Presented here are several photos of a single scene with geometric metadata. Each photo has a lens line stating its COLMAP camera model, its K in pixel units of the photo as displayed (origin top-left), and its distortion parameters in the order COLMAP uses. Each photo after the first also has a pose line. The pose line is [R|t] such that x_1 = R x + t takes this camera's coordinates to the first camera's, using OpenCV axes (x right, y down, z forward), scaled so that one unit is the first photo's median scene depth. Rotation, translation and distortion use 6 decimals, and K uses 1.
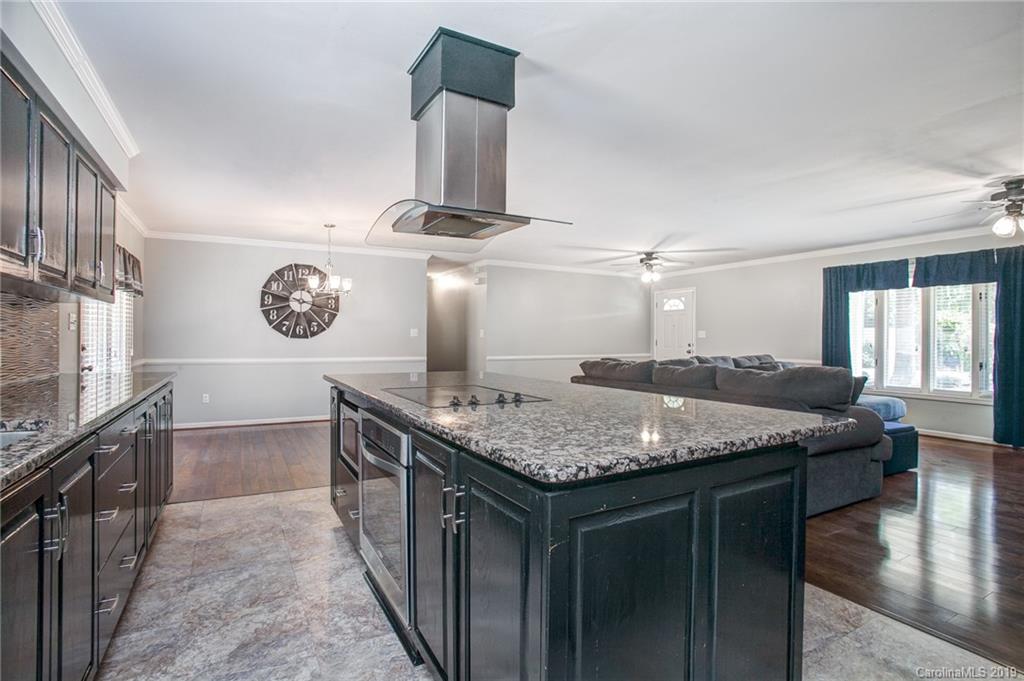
lens RADIAL K [[492.7, 0, 500.6], [0, 492.7, 338.0], [0, 0, 1]] dist [-0.082996, 0.029927]
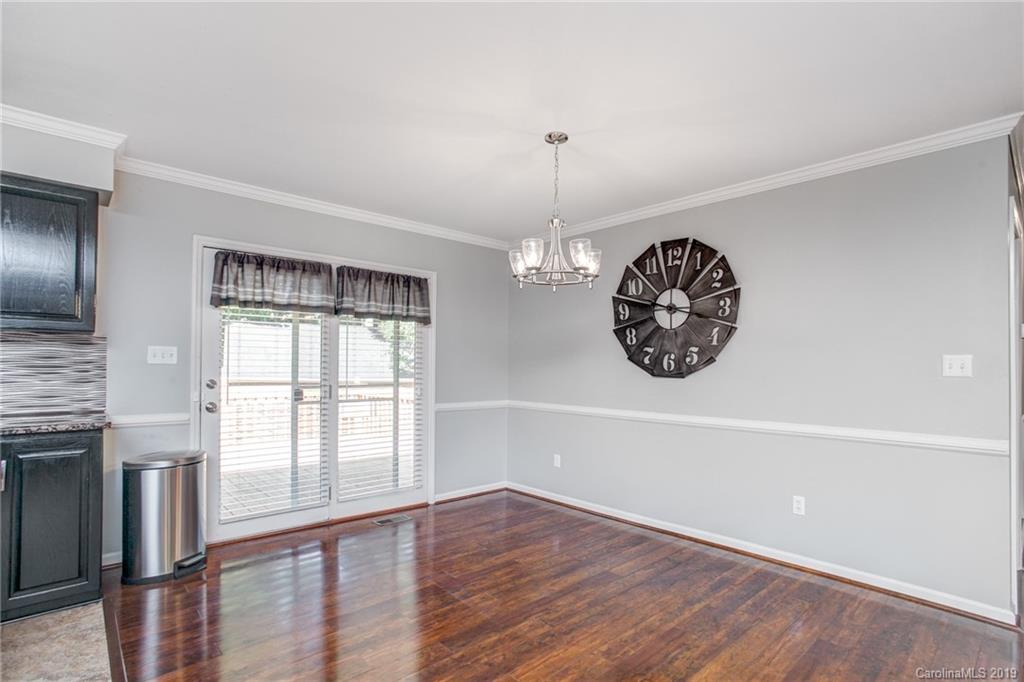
lens RADIAL K [[516.8, 0, 514.7], [0, 516.8, 351.8], [0, 0, 1]] dist [-0.070933, 0.039612]
pose [[0.243842, -0.028727, -0.969389, 0.100400], [-0.009182, 0.999448, -0.031927, -0.008573], [0.969771, 0.016687, 0.243444, 0.717880]]
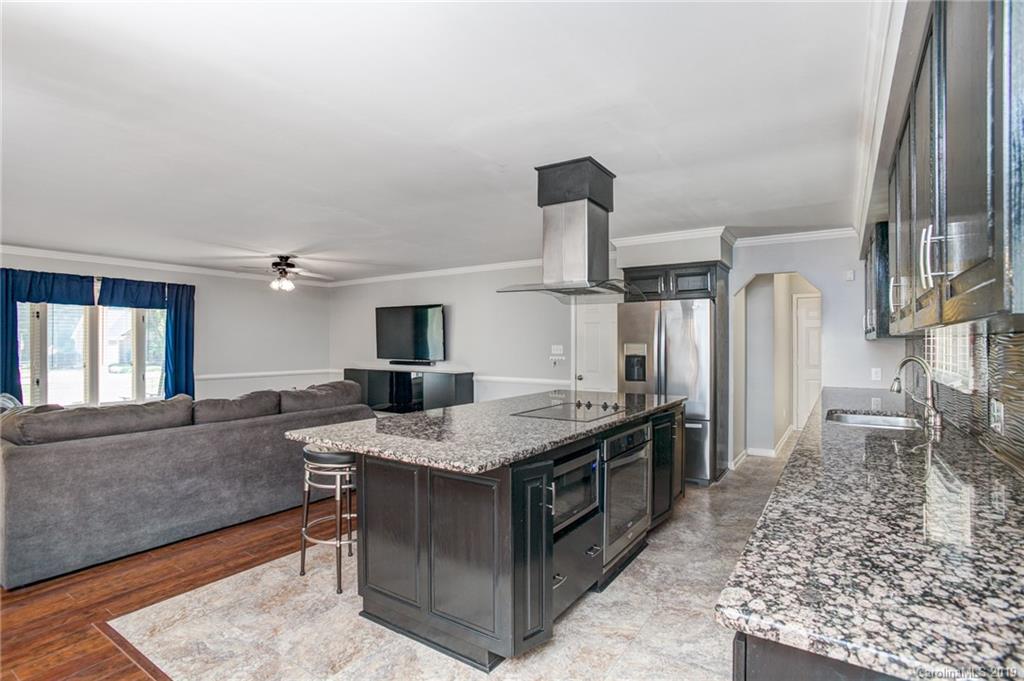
lens RADIAL K [[504.4, 0, 514.0], [0, 504.4, 347.9], [0, 0, 1]] dist [-0.062711, 0.034234]
pose [[-0.460107, -0.012810, 0.887771, -0.429926], [-0.004280, 0.999916, 0.012210, -0.029114], [-0.887853, 0.001818, -0.460123, 0.609480]]
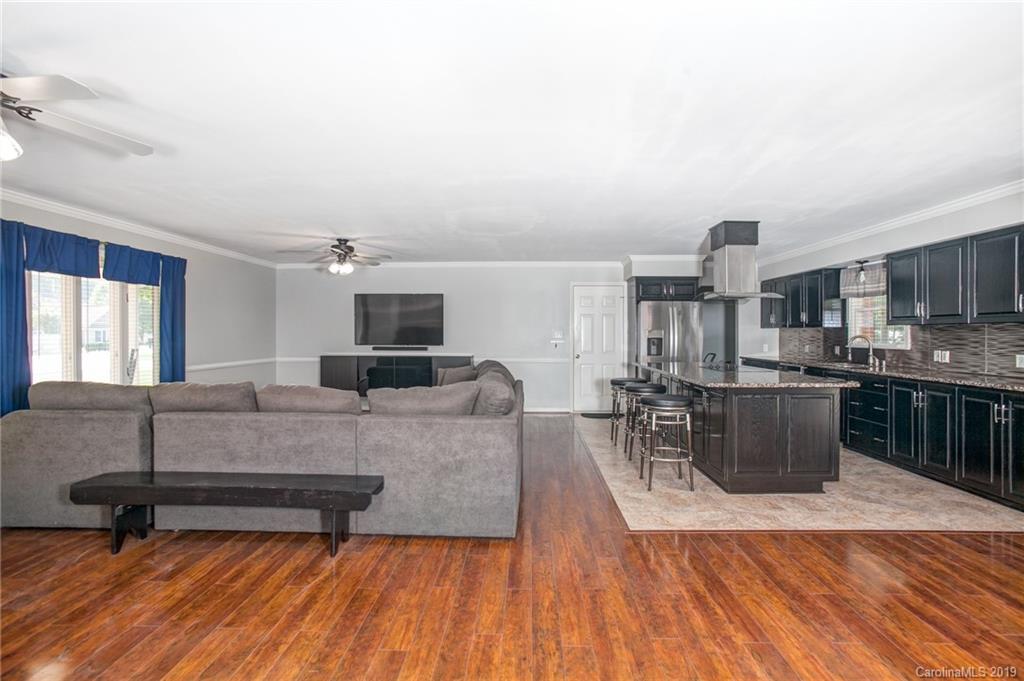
lens RADIAL K [[492.3, 0, 516.4], [0, 492.3, 337.0], [0, 0, 1]] dist [-0.057063, 0.029584]
pose [[-0.868255, -0.010384, 0.496010, -0.113167], [-0.006731, 0.999935, 0.009152, -0.019257], [-0.496073, 0.004607, -0.868269, 1.199085]]
